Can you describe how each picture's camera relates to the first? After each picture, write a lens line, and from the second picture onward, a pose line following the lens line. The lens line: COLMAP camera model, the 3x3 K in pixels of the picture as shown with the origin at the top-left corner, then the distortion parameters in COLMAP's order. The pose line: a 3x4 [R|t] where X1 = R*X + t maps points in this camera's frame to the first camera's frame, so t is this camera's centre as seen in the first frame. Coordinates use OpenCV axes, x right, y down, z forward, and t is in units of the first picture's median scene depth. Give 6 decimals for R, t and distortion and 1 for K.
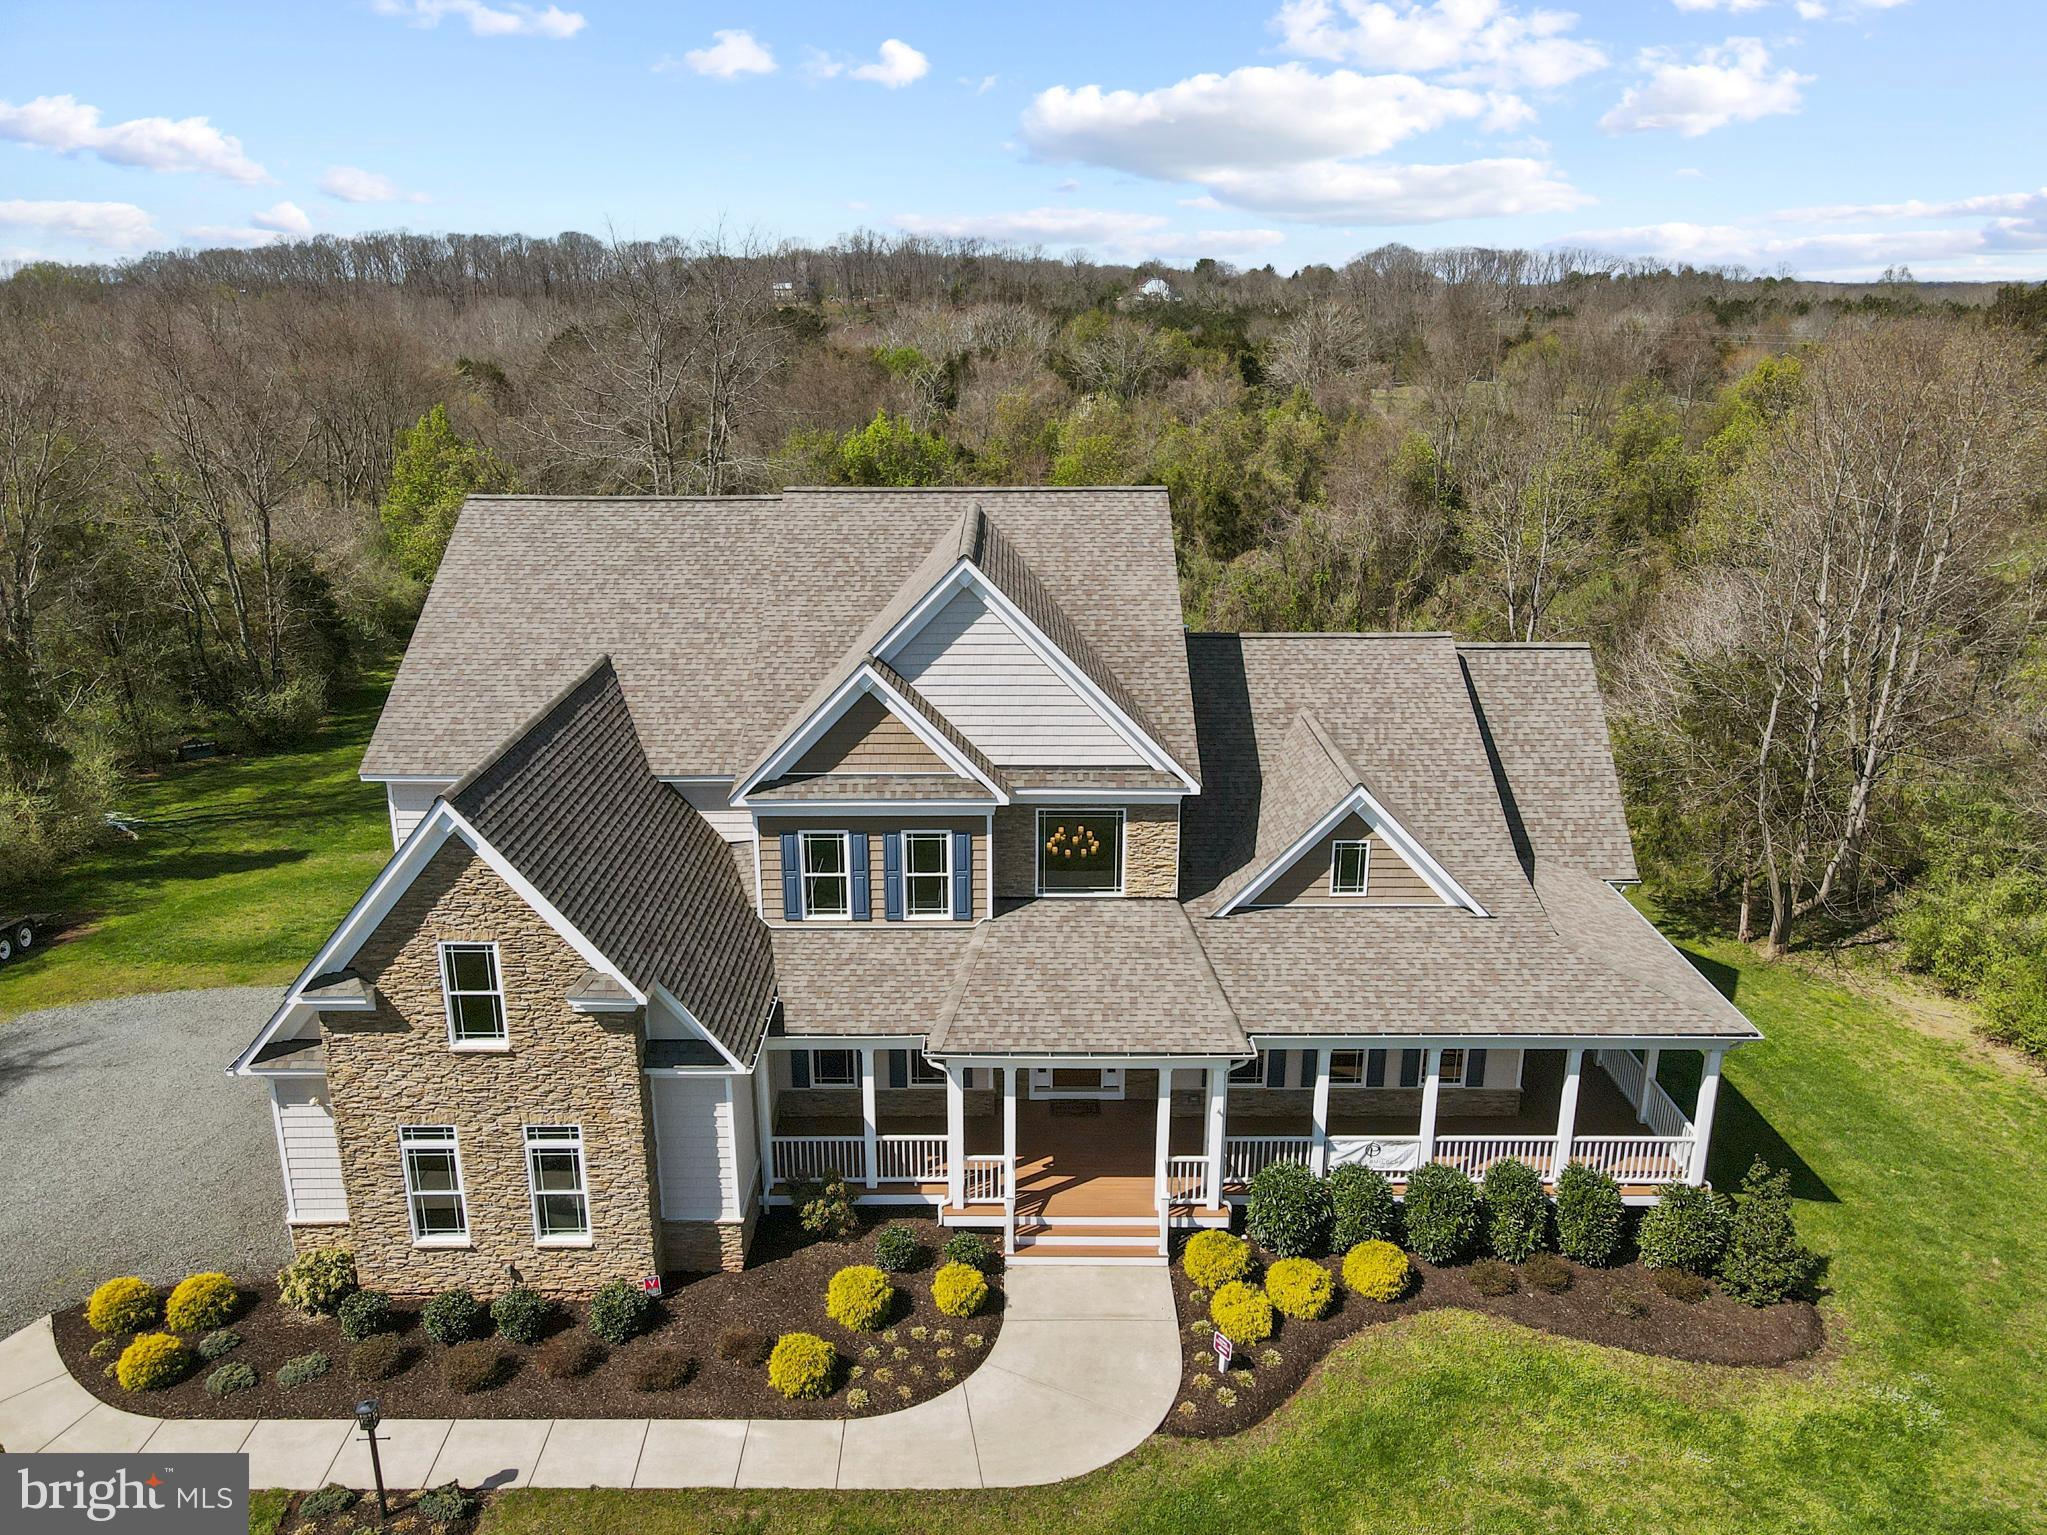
lens RADIAL K [[1499.3, 0, 1013.9], [0, 1499.3, 767.7], [0, 0, 1]] dist [0.016574, 0.007276]
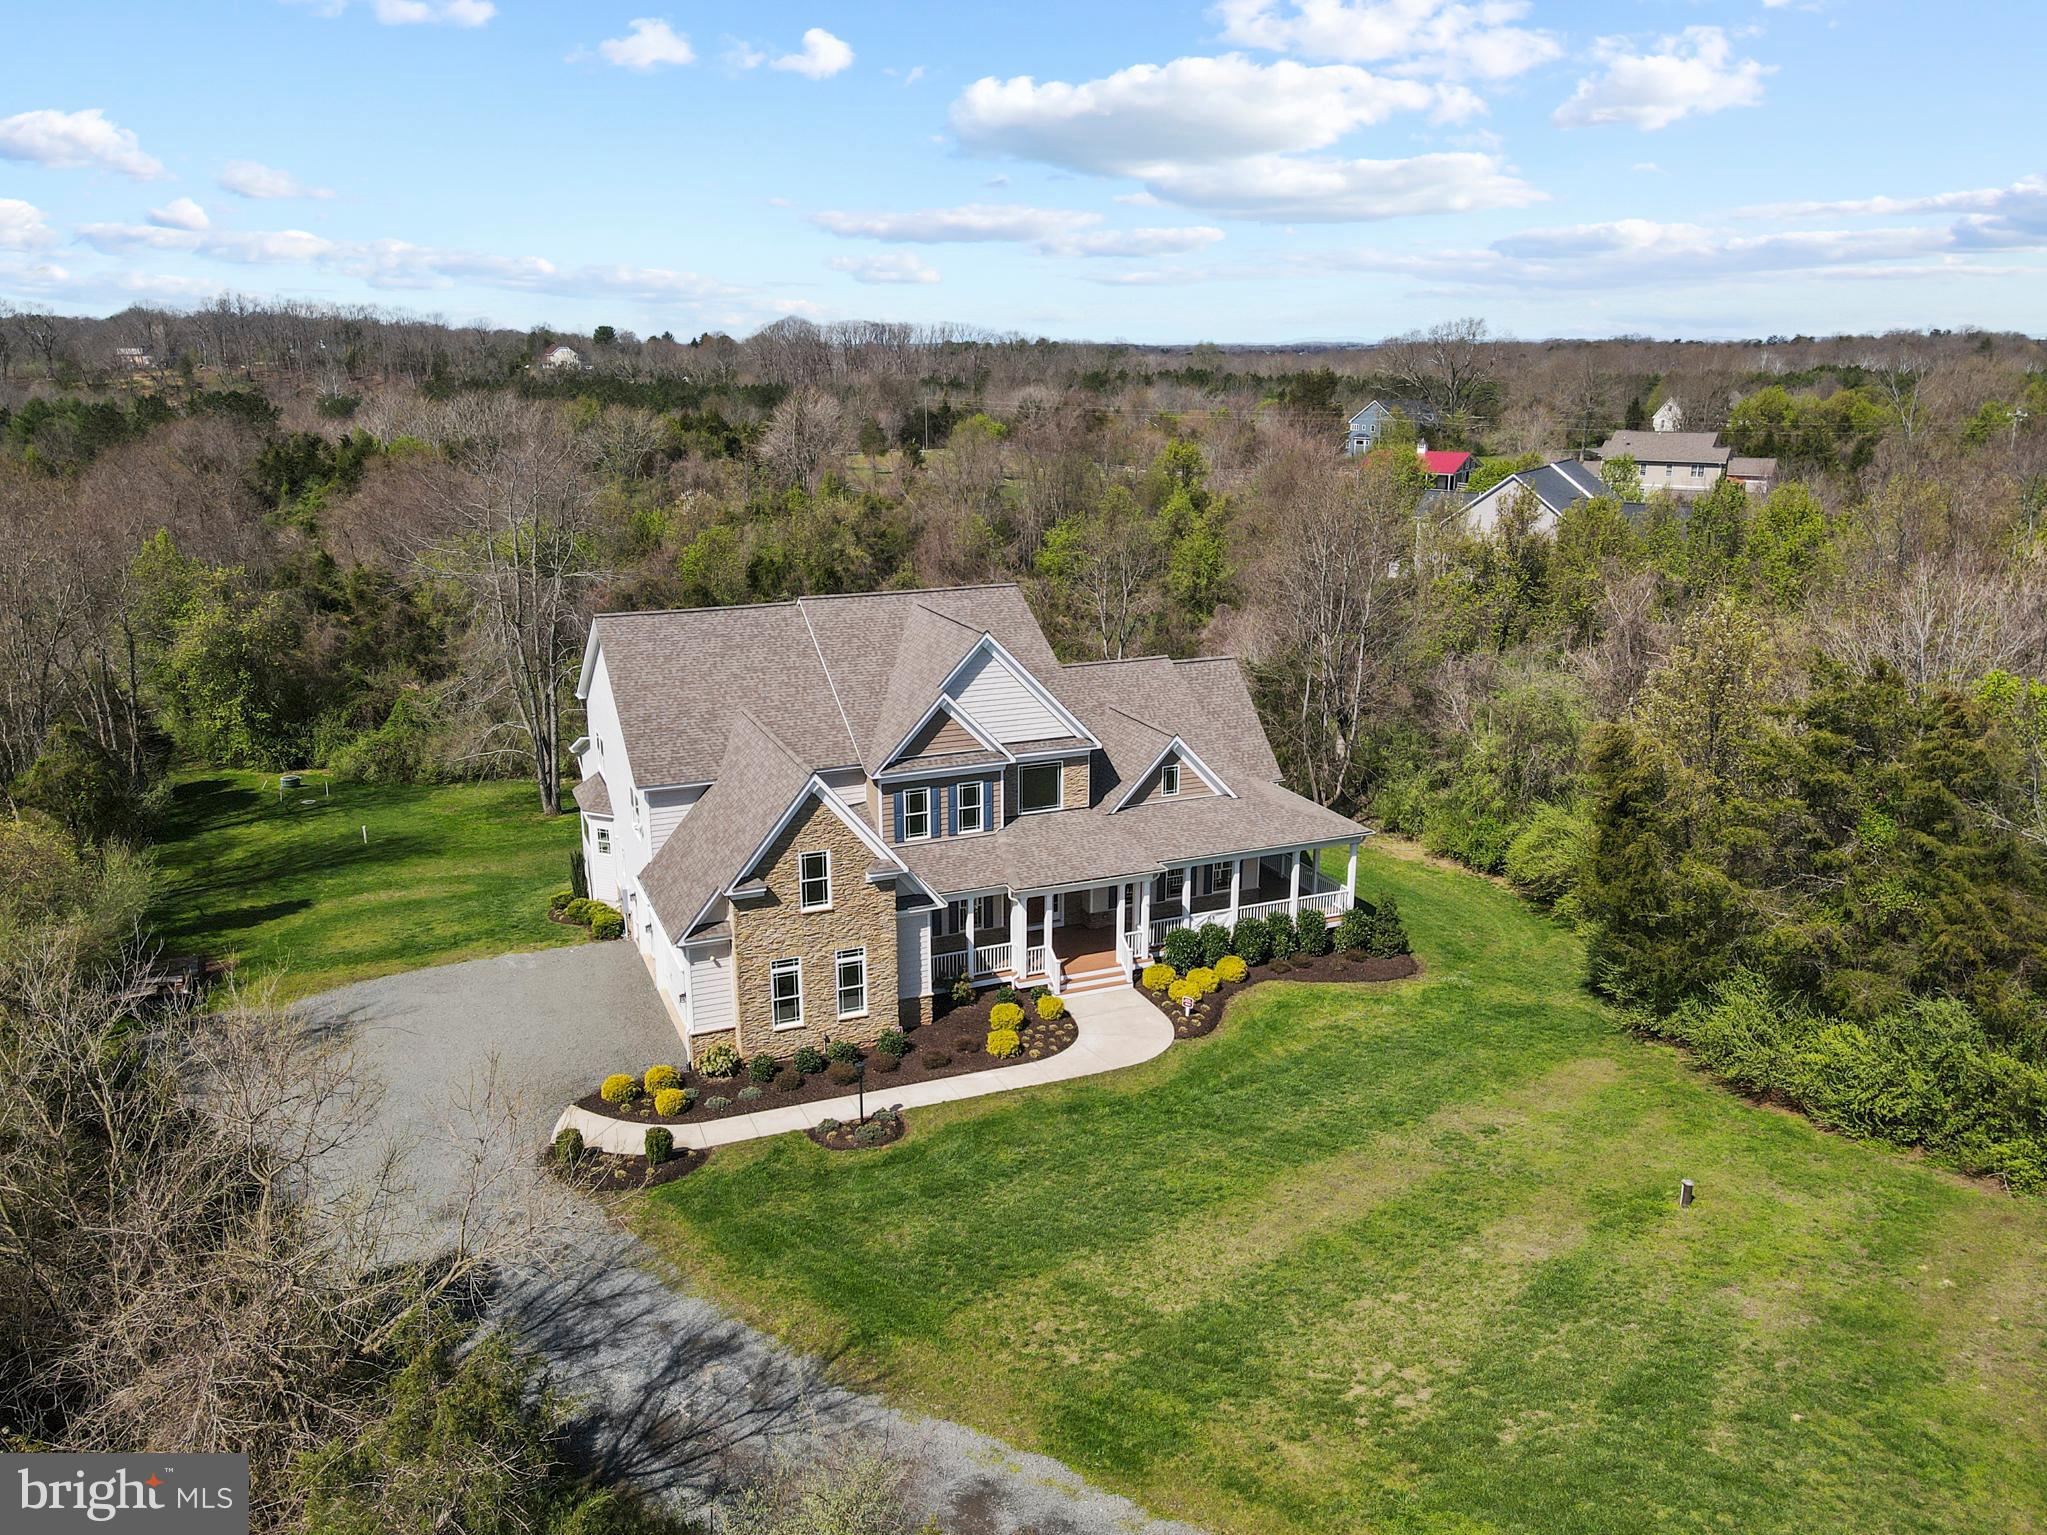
lens RADIAL K [[1499.3, 0, 1012.9], [0, 1499.3, 765.1], [0, 0, 1]] dist [0.016574, 0.007276]
pose [[0.923358, -0.102836, 0.369913, -0.705765], [0.116479, 0.993085, -0.014669, 0.056084], [-0.365846, 0.056632, 0.928951, -0.733210]]
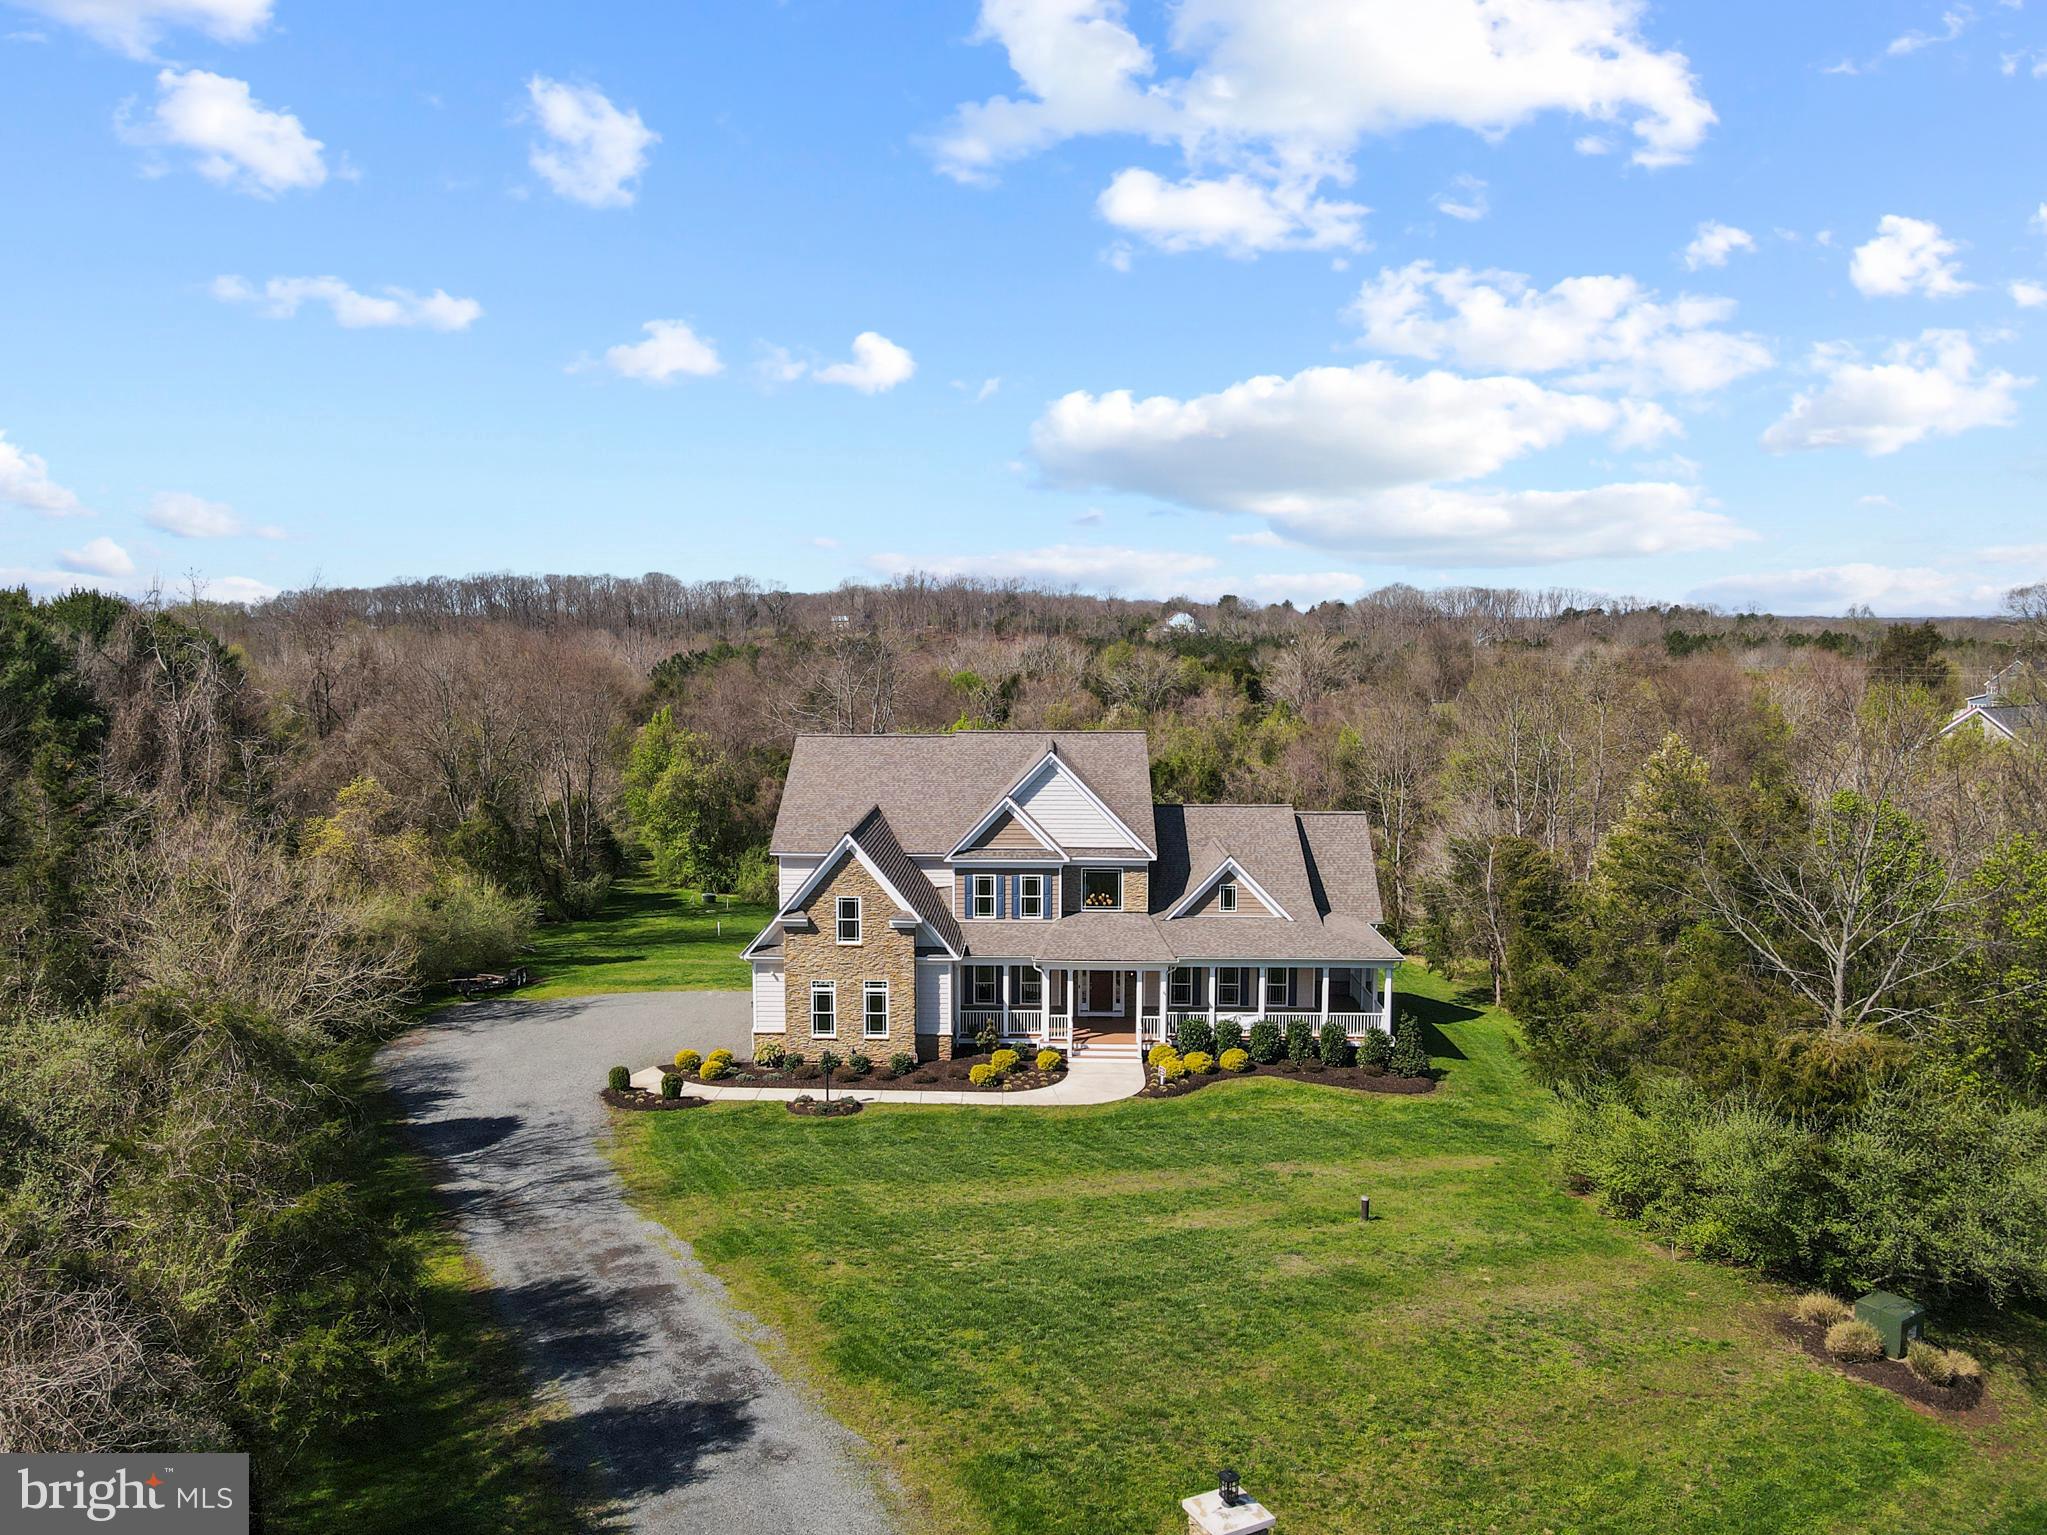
lens RADIAL K [[1499.3, 0, 1016.1], [0, 1499.3, 765.9], [0, 0, 1]] dist [0.016574, 0.007276]
pose [[0.999737, 0.003626, -0.022660, -0.032580], [-0.008304, 0.977682, -0.209927, 0.359189], [0.021393, 0.210060, 0.977455, -1.218691]]
